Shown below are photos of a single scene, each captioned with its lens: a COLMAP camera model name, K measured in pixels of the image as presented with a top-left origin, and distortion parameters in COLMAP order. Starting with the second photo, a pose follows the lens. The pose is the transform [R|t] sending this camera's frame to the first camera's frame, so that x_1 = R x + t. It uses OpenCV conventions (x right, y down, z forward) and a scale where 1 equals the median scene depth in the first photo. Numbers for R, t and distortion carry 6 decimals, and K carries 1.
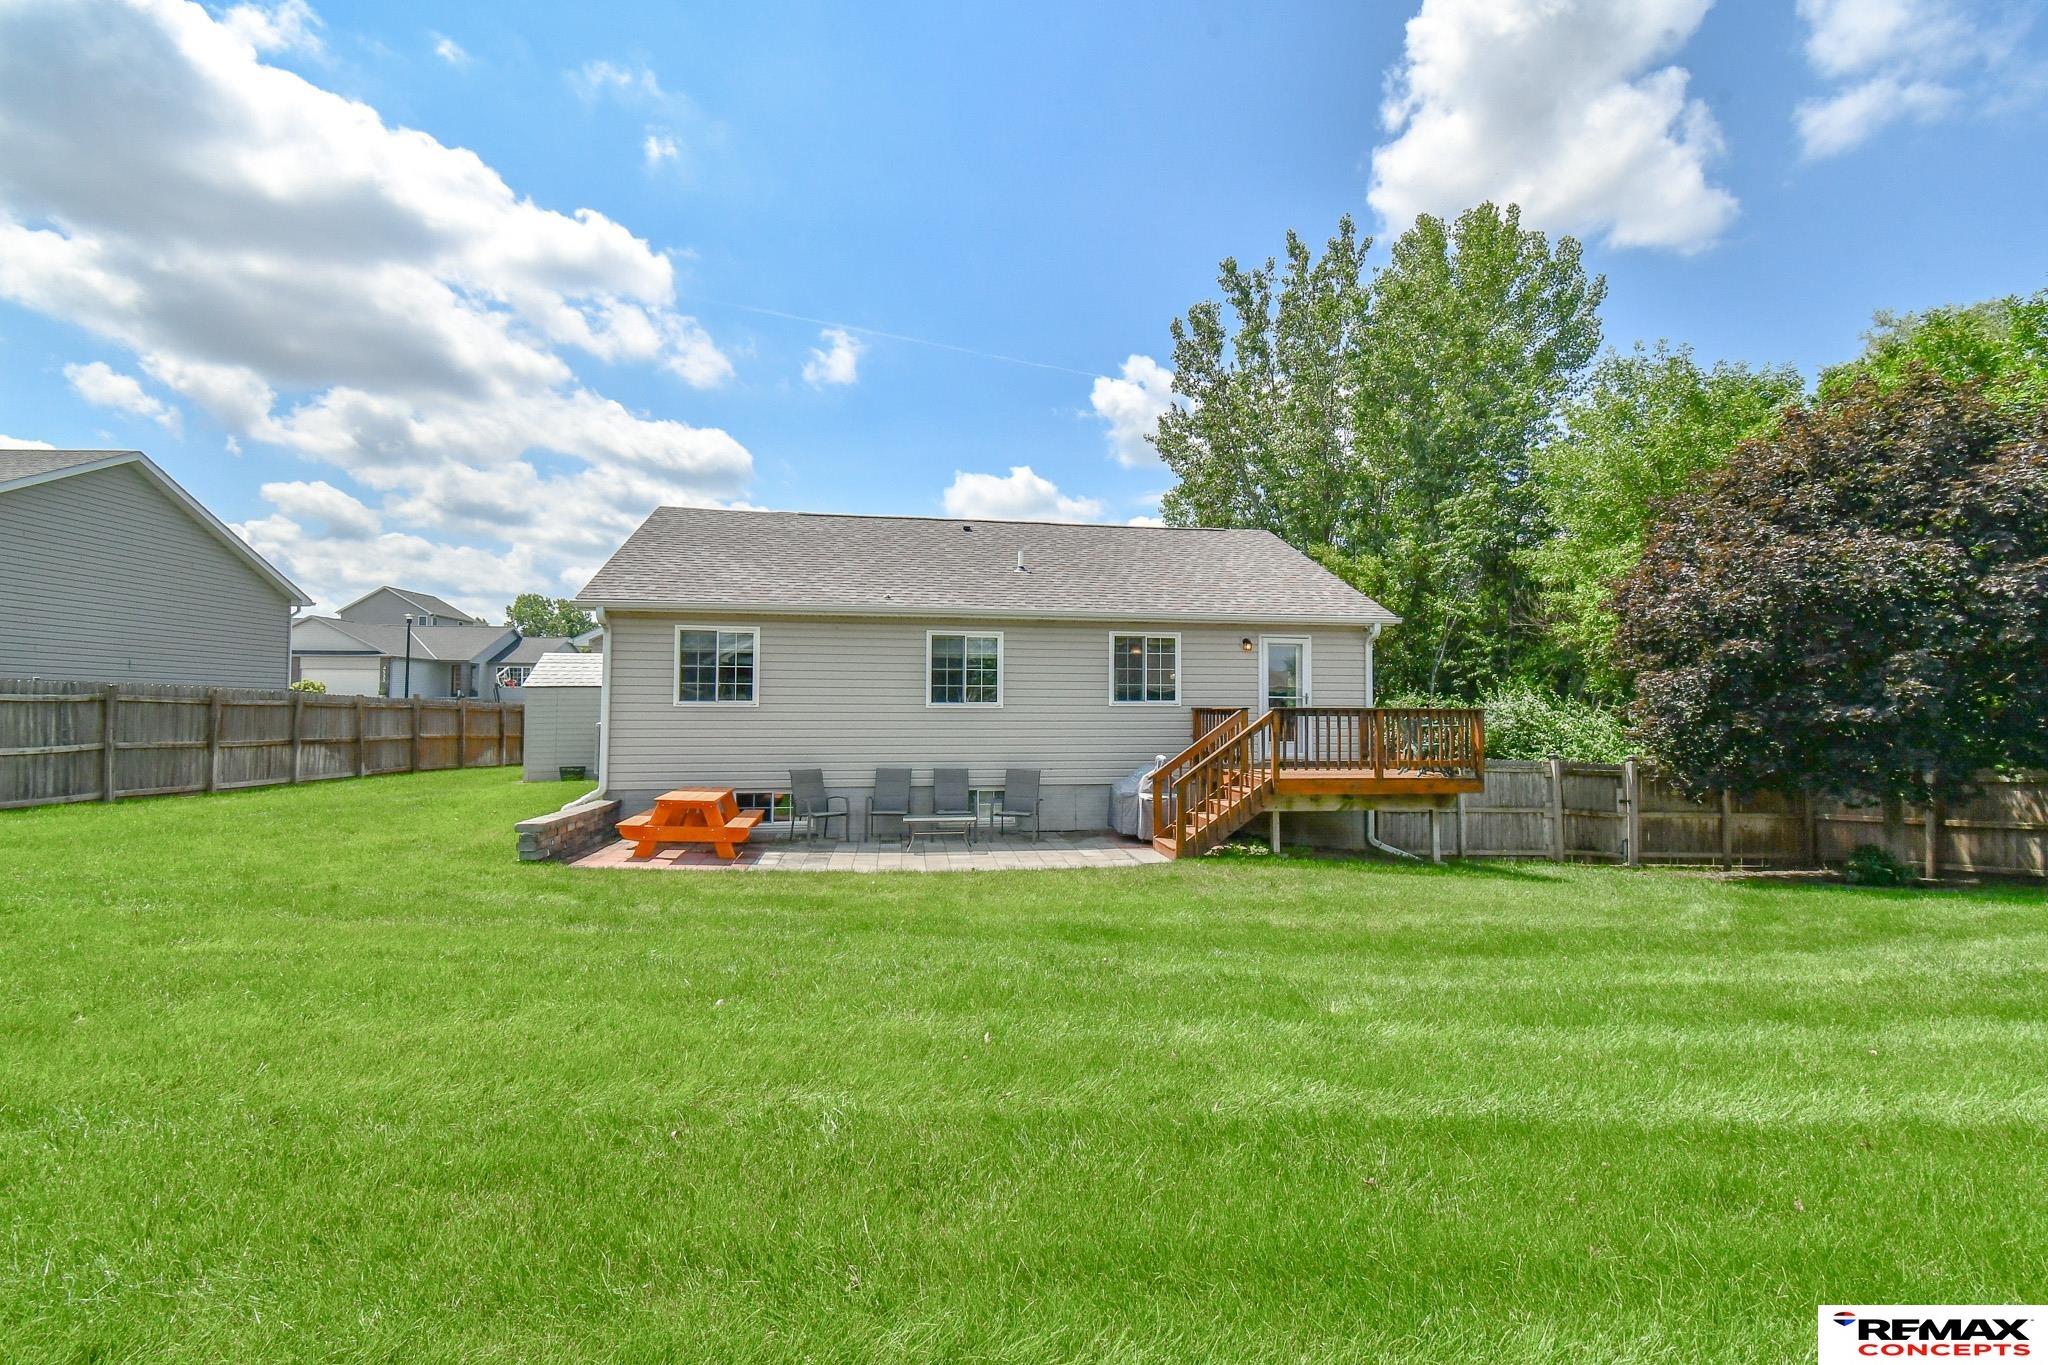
lens RADIAL K [[892.9, 0, 1022.7], [0, 892.9, 703.5], [0, 0, 1]] dist [0.017432, -0.006873]
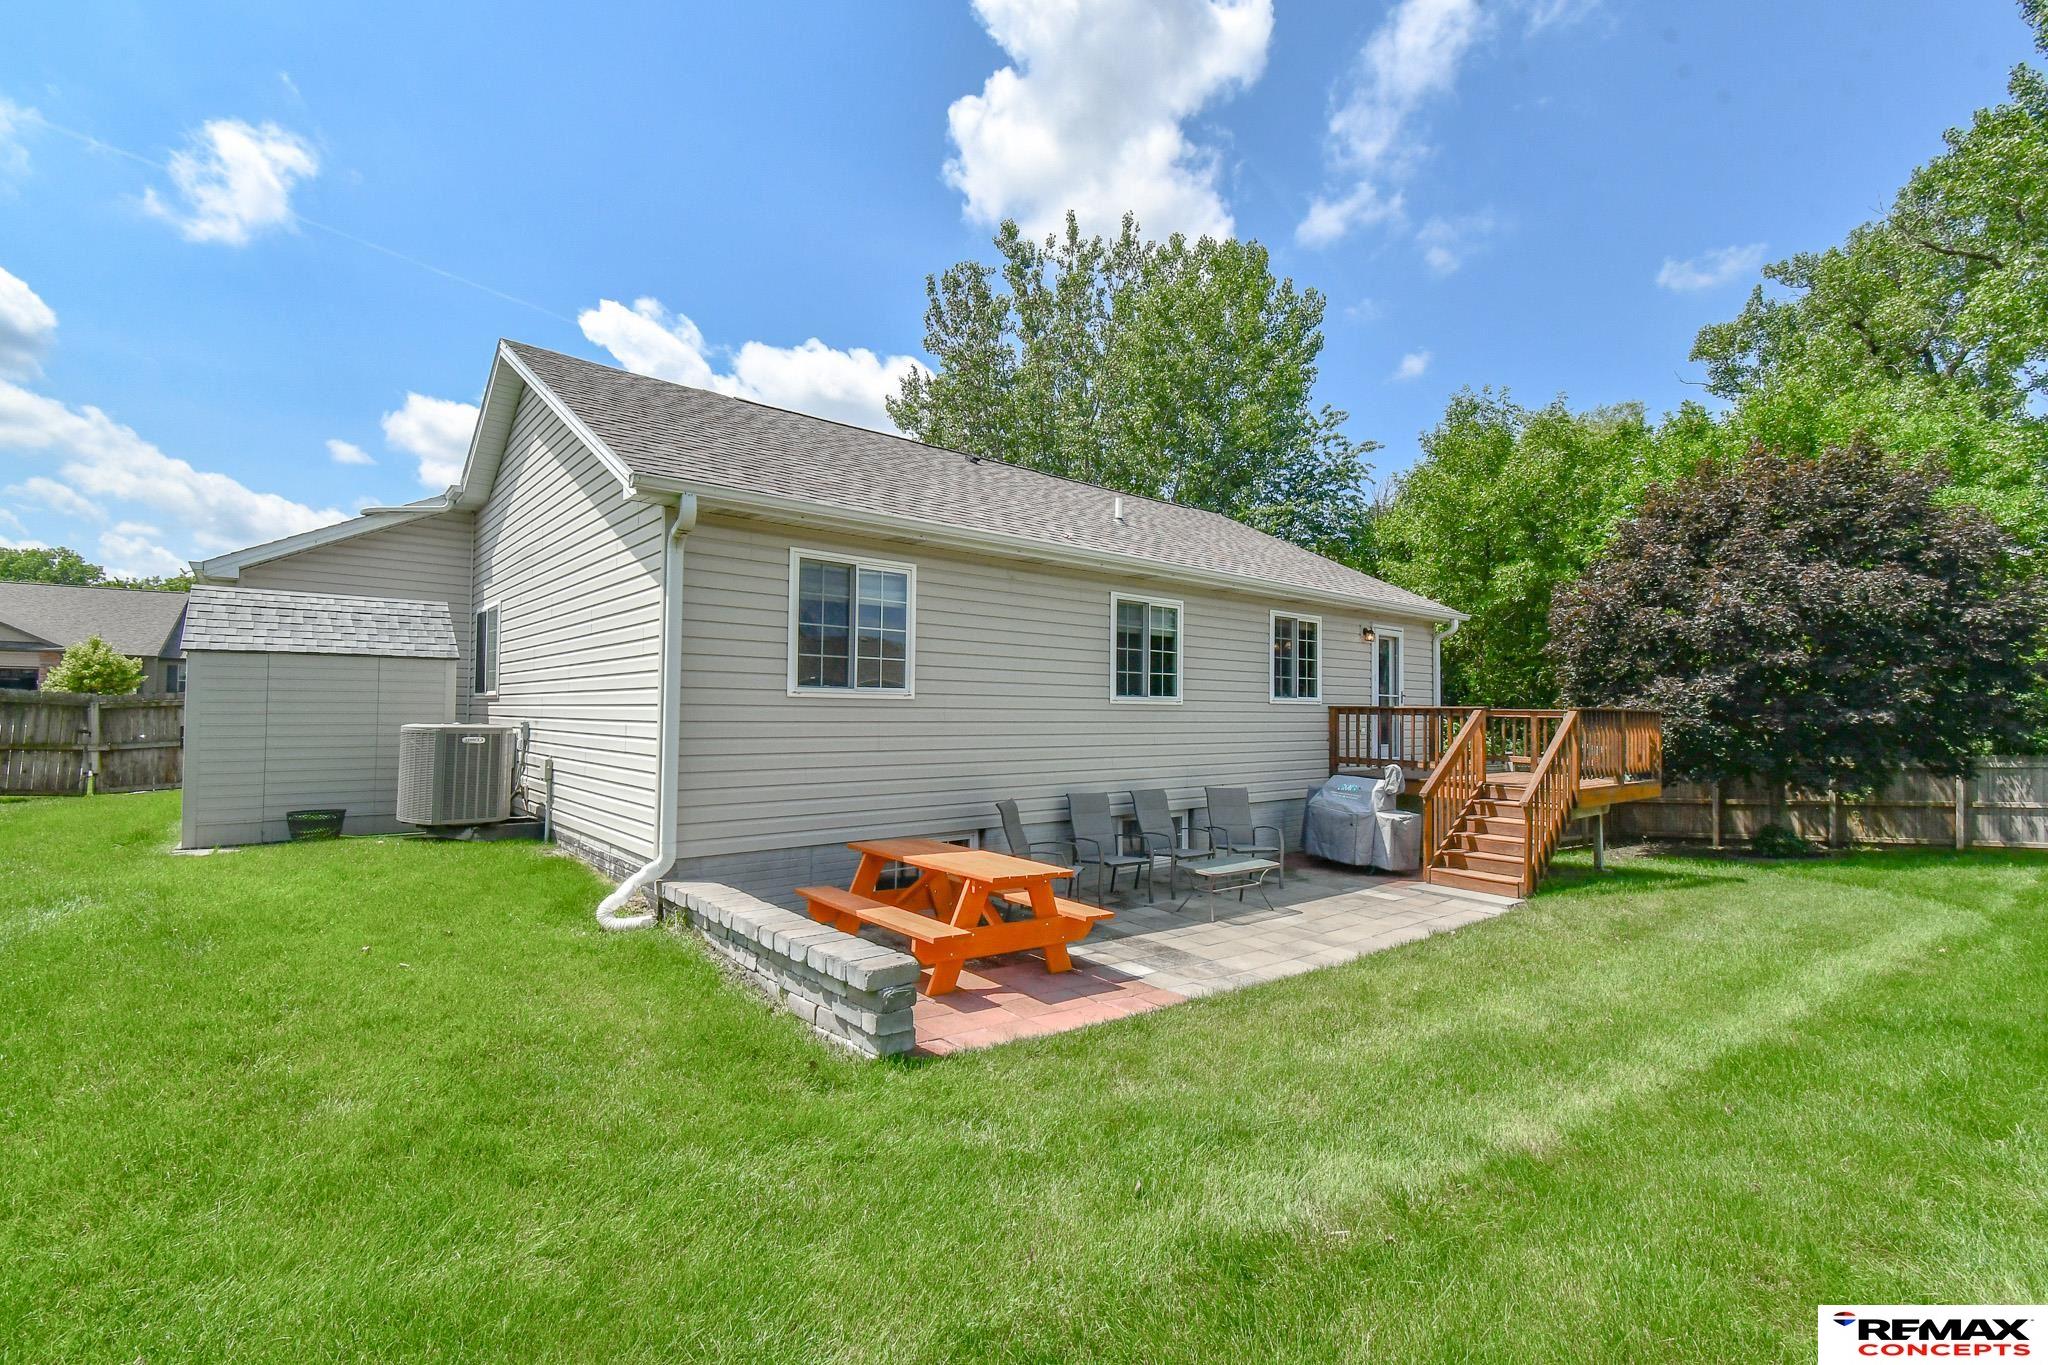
lens RADIAL K [[892.9, 0, 1012.0], [0, 892.9, 689.6], [0, 0, 1]] dist [0.017432, -0.006873]
pose [[0.862351, 0.018518, 0.505972, -0.501919], [-0.014639, 0.999825, -0.011644, 0.003262], [-0.506099, 0.002634, 0.862472, 0.420876]]
